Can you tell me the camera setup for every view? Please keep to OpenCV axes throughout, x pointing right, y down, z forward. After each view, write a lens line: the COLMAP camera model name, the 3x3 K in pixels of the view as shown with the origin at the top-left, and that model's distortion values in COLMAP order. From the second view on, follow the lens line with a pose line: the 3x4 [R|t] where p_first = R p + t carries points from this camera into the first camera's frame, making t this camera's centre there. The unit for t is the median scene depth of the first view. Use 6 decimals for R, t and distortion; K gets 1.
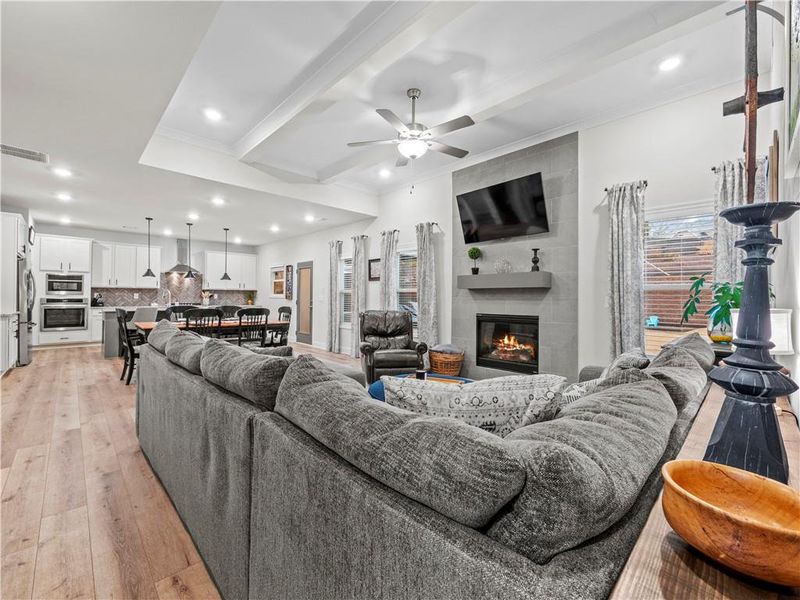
lens RADIAL K [[344.0, 0, 397.8], [0, 344.0, 301.2], [0, 0, 1]] dist [-0.002692, -0.000139]
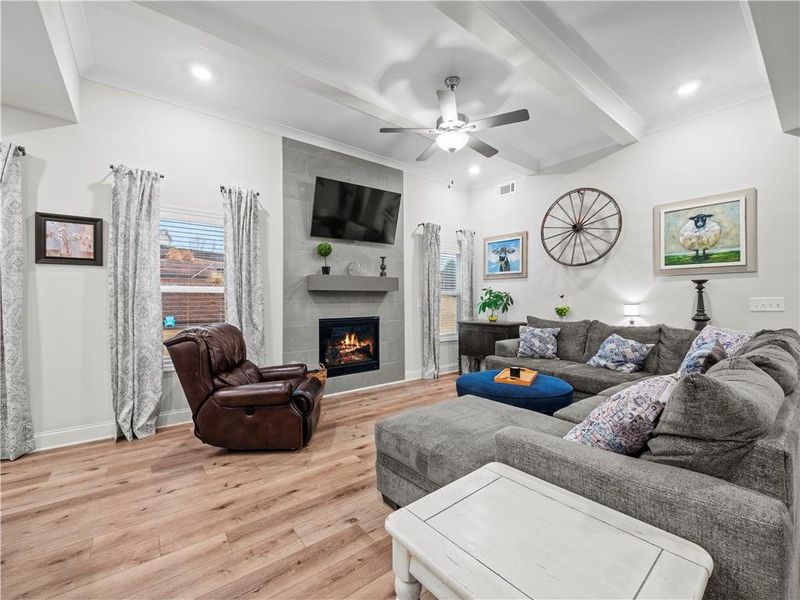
lens RADIAL K [[335.9, 0, 398.0], [0, 335.9, 297.9], [0, 0, 1]] dist [-0.005909, -0.000243]
pose [[0.109782, -0.003597, 0.993949, -0.532621], [0.013017, 0.999913, 0.002181, -0.015310], [-0.993870, 0.012699, 0.109819, 0.644594]]
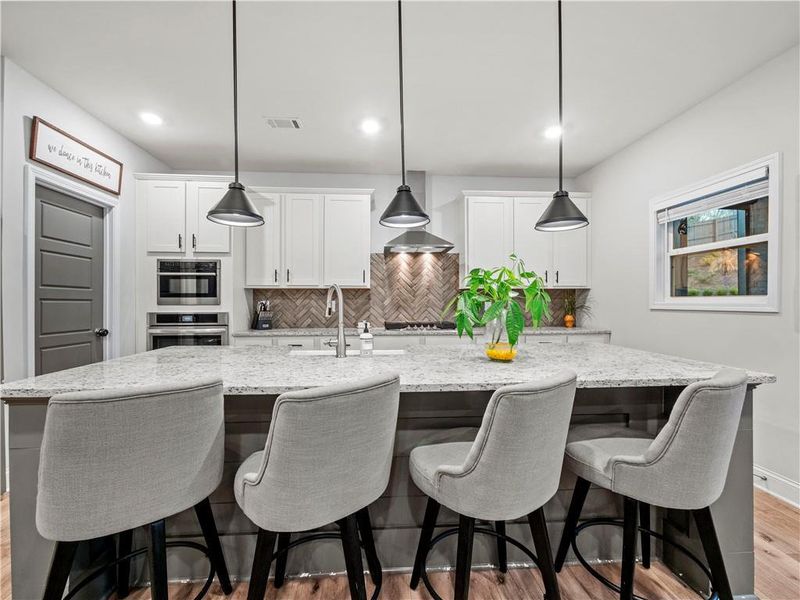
lens RADIAL K [[344.0, 0, 397.8], [0, 344.0, 301.2], [0, 0, 1]] dist [-0.002692, -0.000139]
pose [[0.766844, -0.011489, -0.641731, -0.638923], [0.000181, 0.999844, -0.017684, -0.021904], [0.641834, 0.013445, 0.766726, 1.129592]]
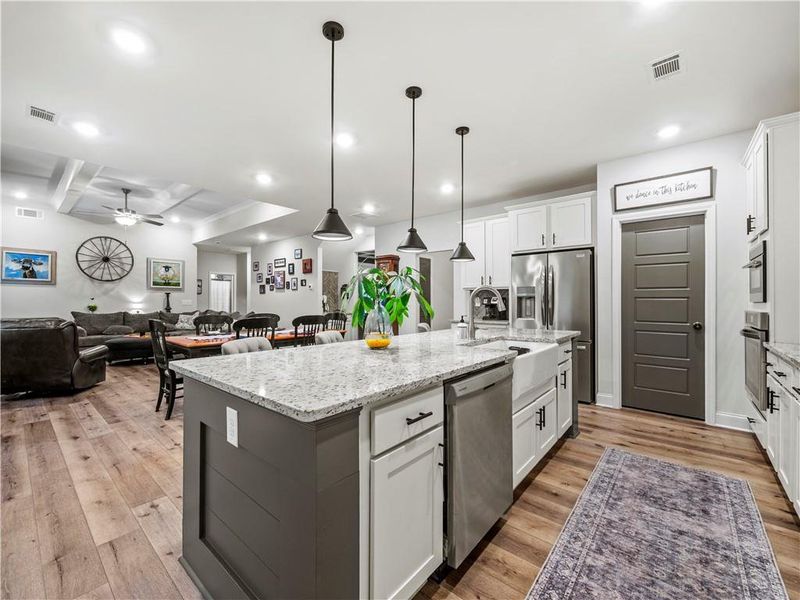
lens RADIAL K [[335.9, 0, 398.0], [0, 335.9, 297.9], [0, 0, 1]] dist [-0.005909, -0.000243]
pose [[-0.995395, -0.009302, -0.095404, -0.758890], [-0.009383, 0.999956, 0.000398, -0.027550], [0.095396, 0.001292, -0.995439, 1.791649]]
